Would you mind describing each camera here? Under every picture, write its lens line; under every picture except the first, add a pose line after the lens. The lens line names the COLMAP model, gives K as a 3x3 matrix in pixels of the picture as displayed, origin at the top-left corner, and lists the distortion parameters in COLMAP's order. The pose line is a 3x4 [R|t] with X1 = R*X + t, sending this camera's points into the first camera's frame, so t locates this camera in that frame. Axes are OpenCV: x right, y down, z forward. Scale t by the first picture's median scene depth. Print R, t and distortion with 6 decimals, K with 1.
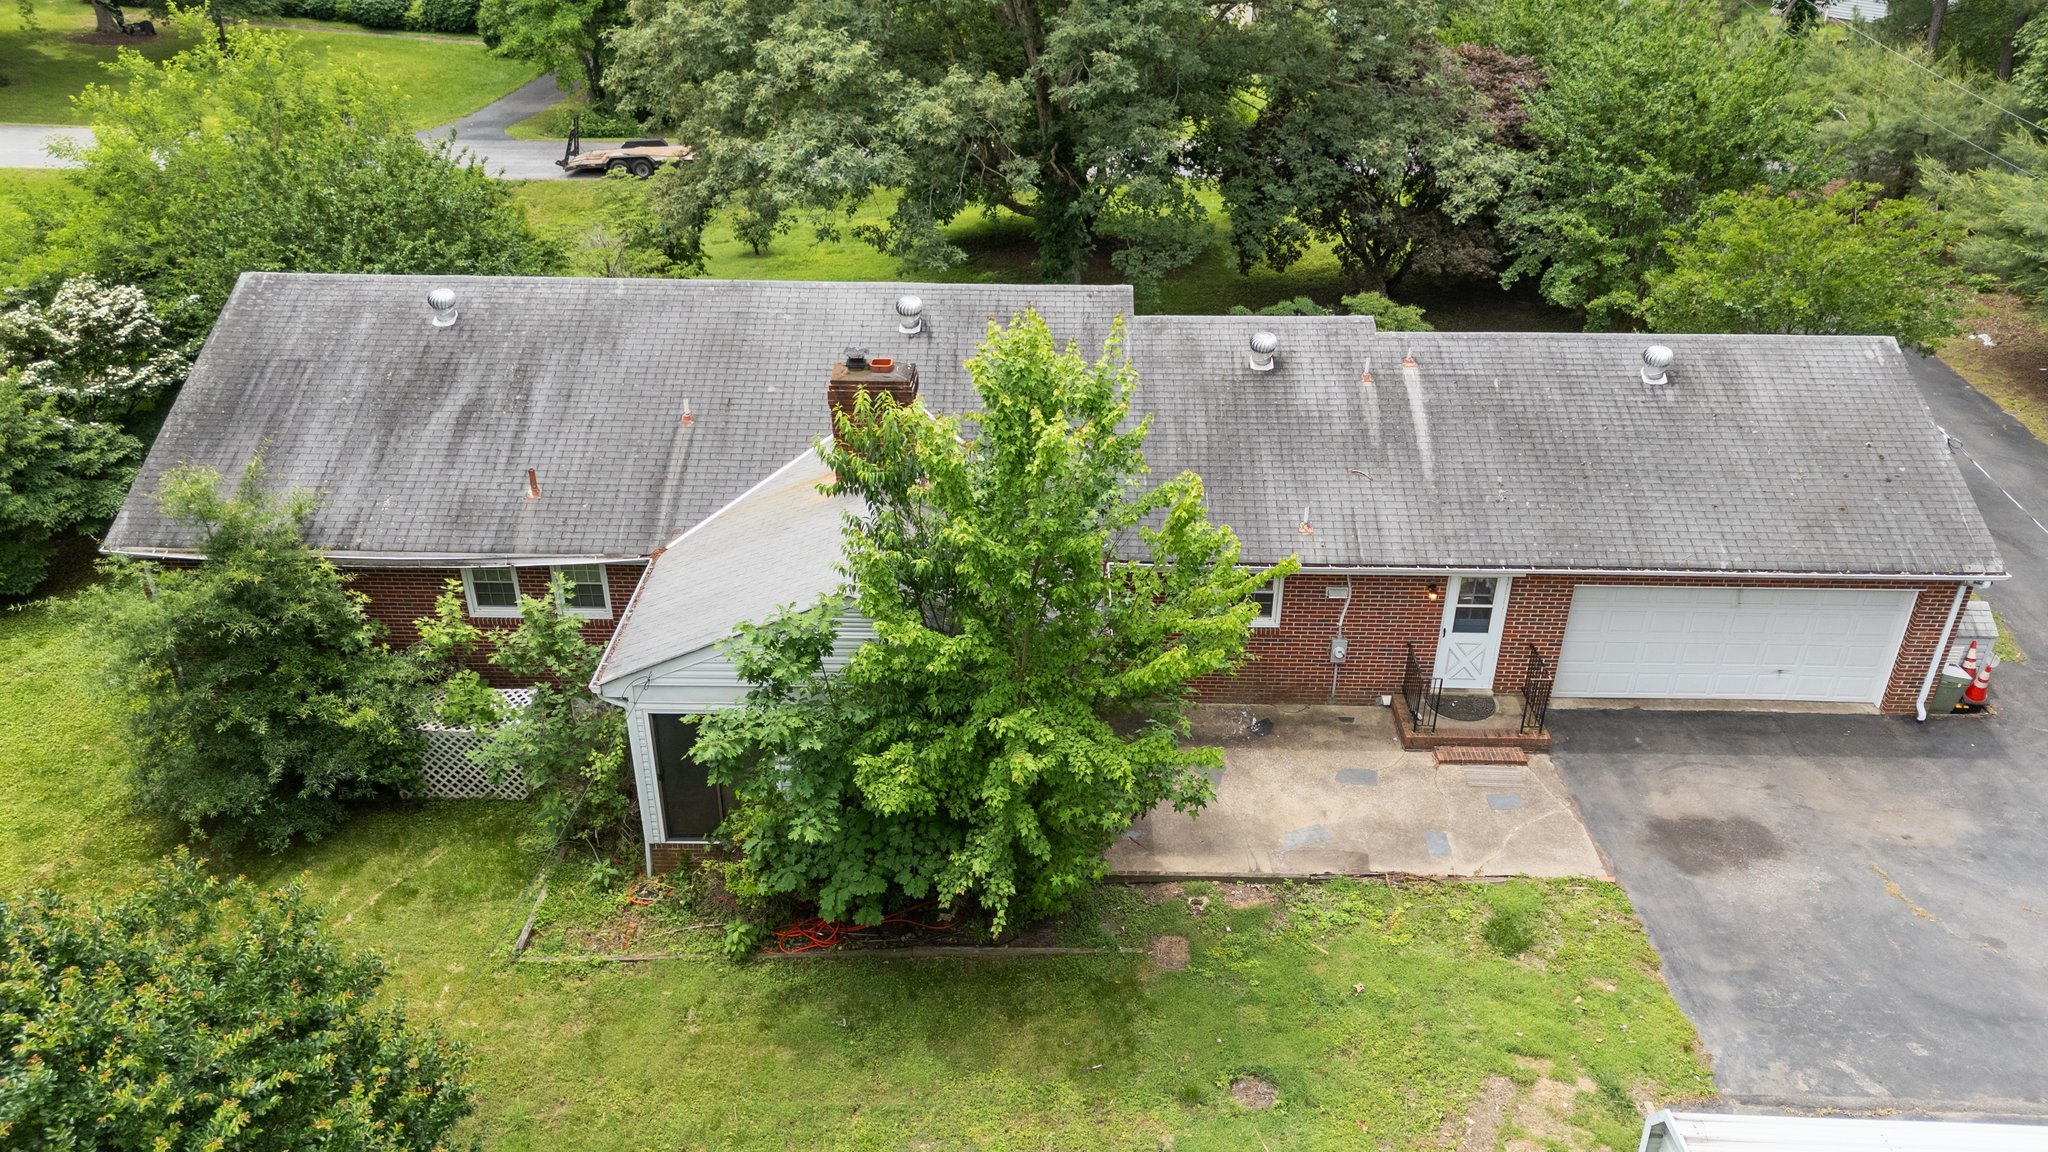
lens RADIAL K [[1486.7, 0, 1024.0], [0, 1486.7, 576.0], [0, 0, 1]] dist [0.041439, -0.001949]
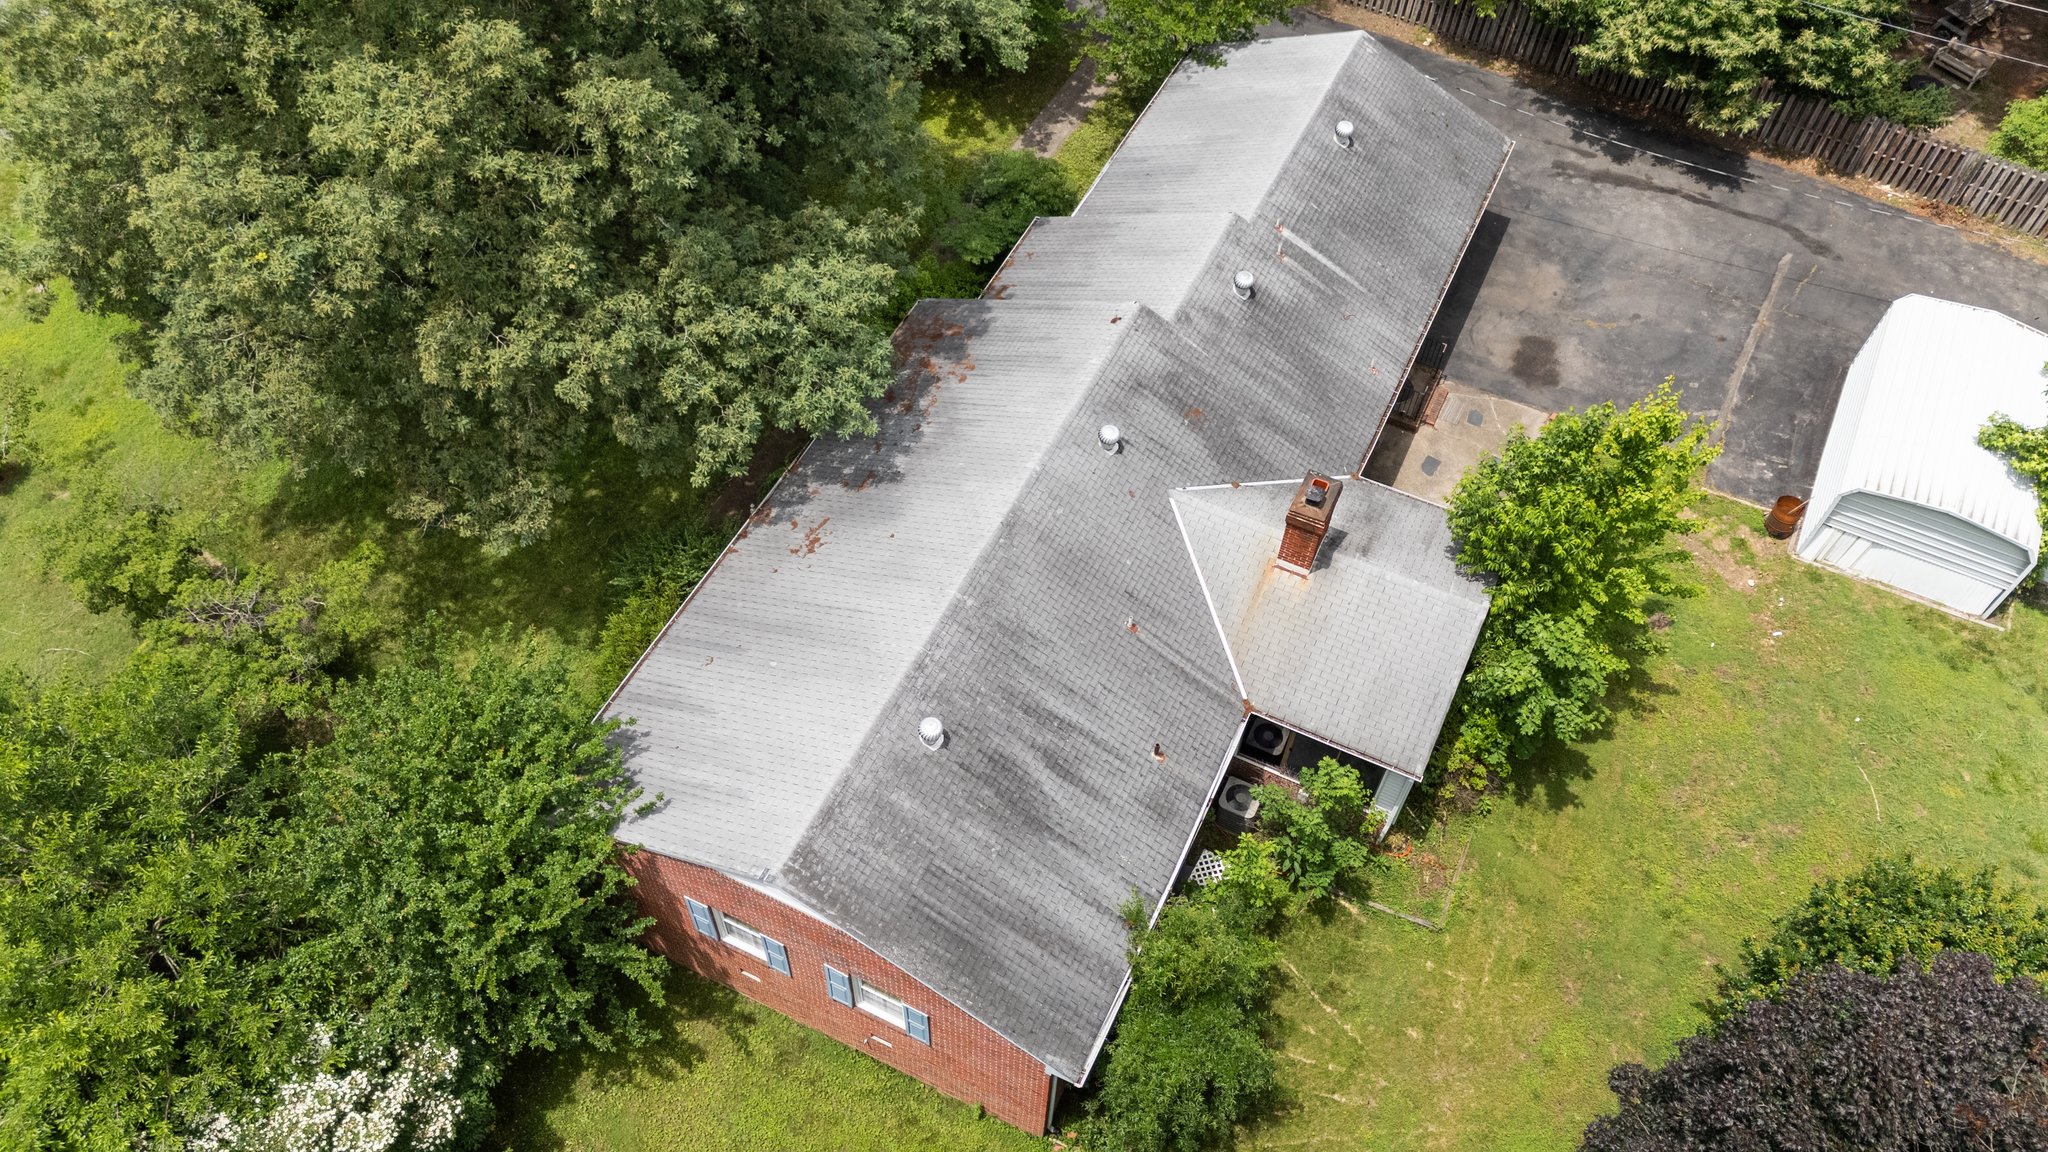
lens RADIAL K [[1531.0, 0, 999.4], [0, 1531.0, 577.3], [0, 0, 1]] dist [0.002877, -0.000596]
pose [[0.420974, -0.727291, 0.542059, -0.969325], [0.450873, 0.686317, 0.570687, -0.945281], [-0.787080, 0.004155, 0.616837, 0.321287]]
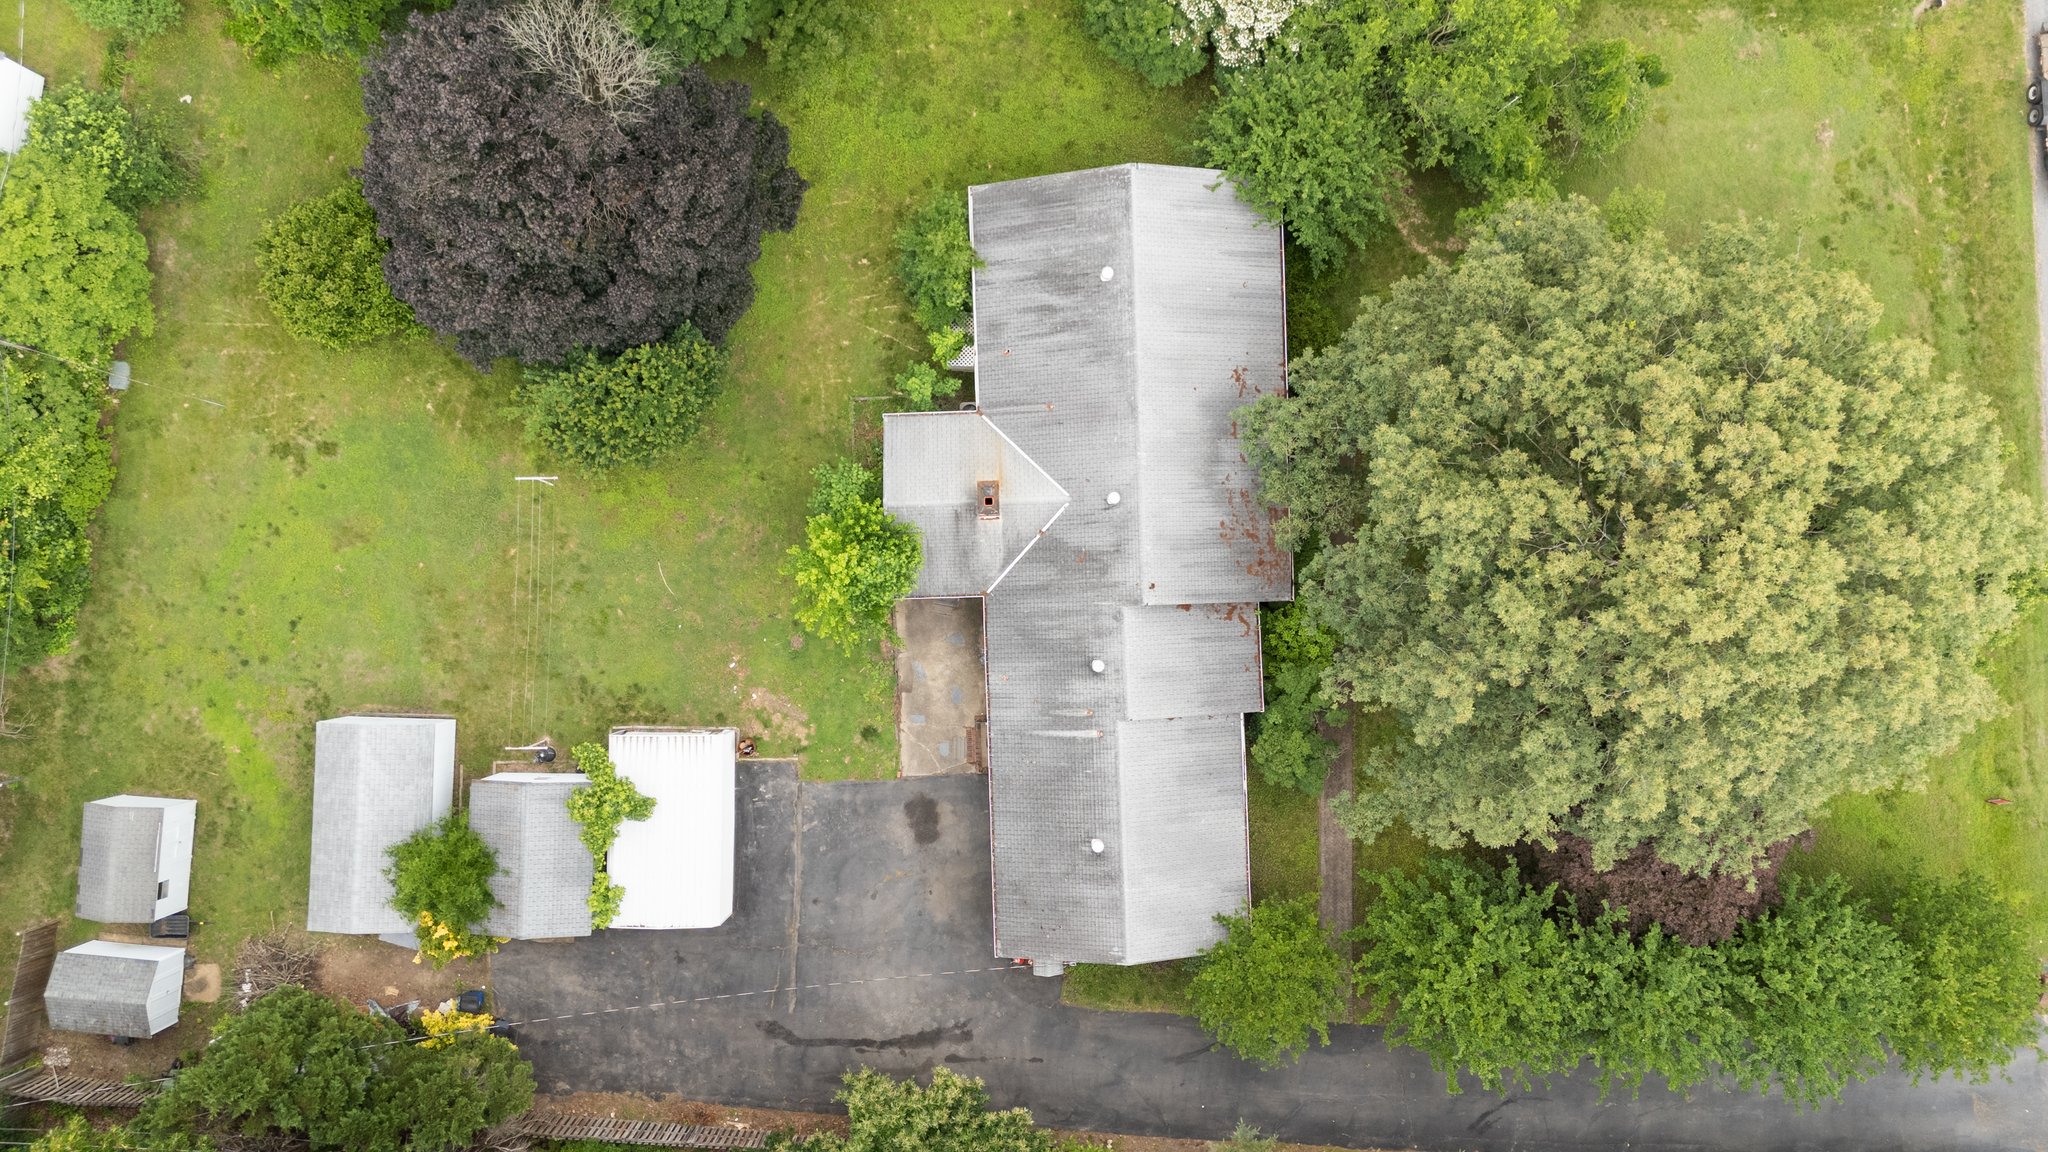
lens RADIAL K [[1486.7, 0, 1024.0], [0, 1486.7, 576.0], [0, 0, 1]] dist [0.041439, -0.001949]
pose [[0.056044, 0.998093, -0.025893, 0.087125], [-0.497145, 0.050386, 0.866203, -2.098354], [0.865856, -0.035673, 0.499020, -0.164775]]
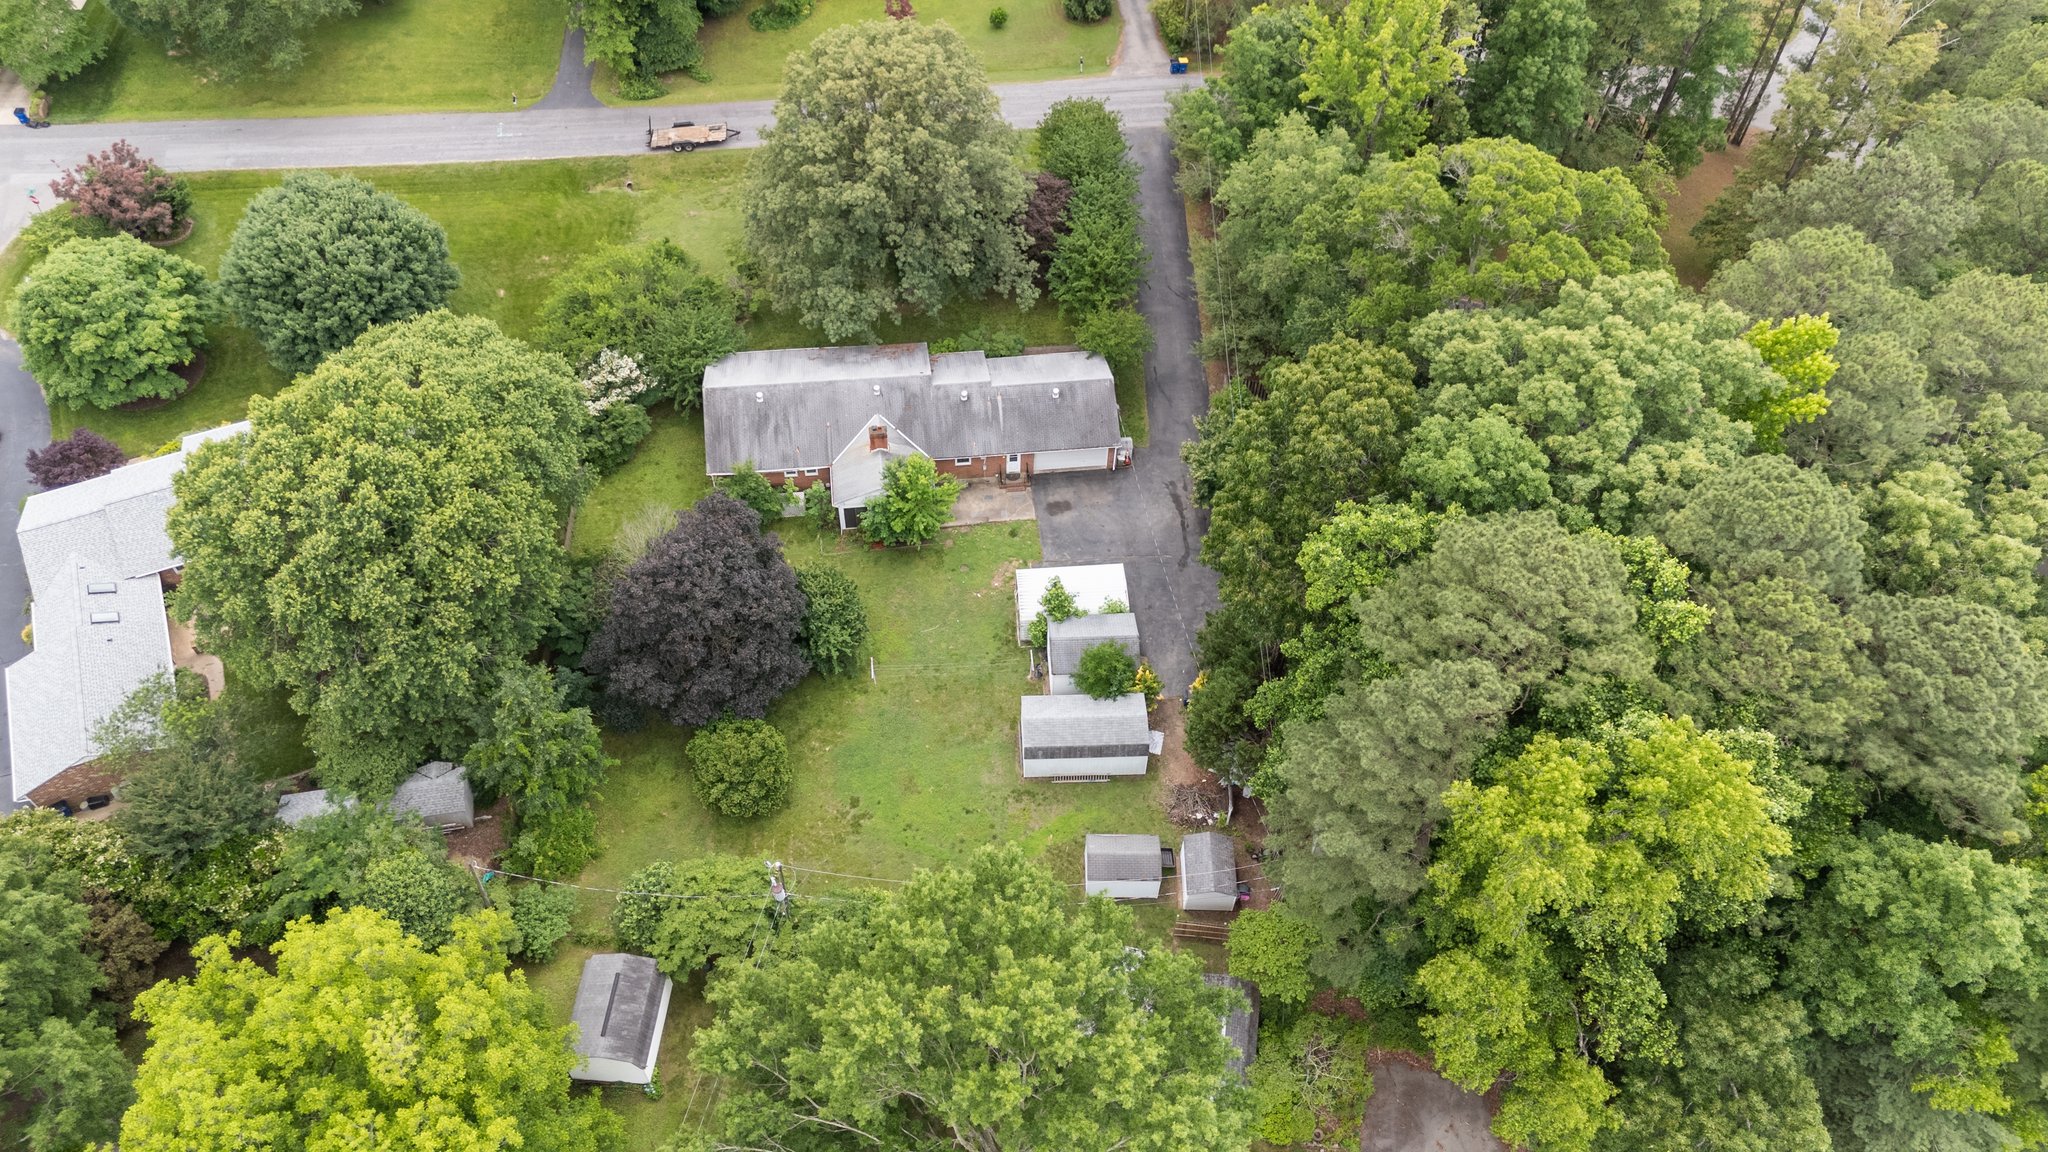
lens RADIAL K [[1486.7, 0, 1024.0], [0, 1486.7, 576.0], [0, 0, 1]] dist [0.041439, -0.001949]
pose [[0.990656, -0.096703, 0.096170, -0.130164], [0.049932, 0.913364, 0.404070, -1.456368], [-0.126913, -0.395492, 0.909659, -3.206314]]
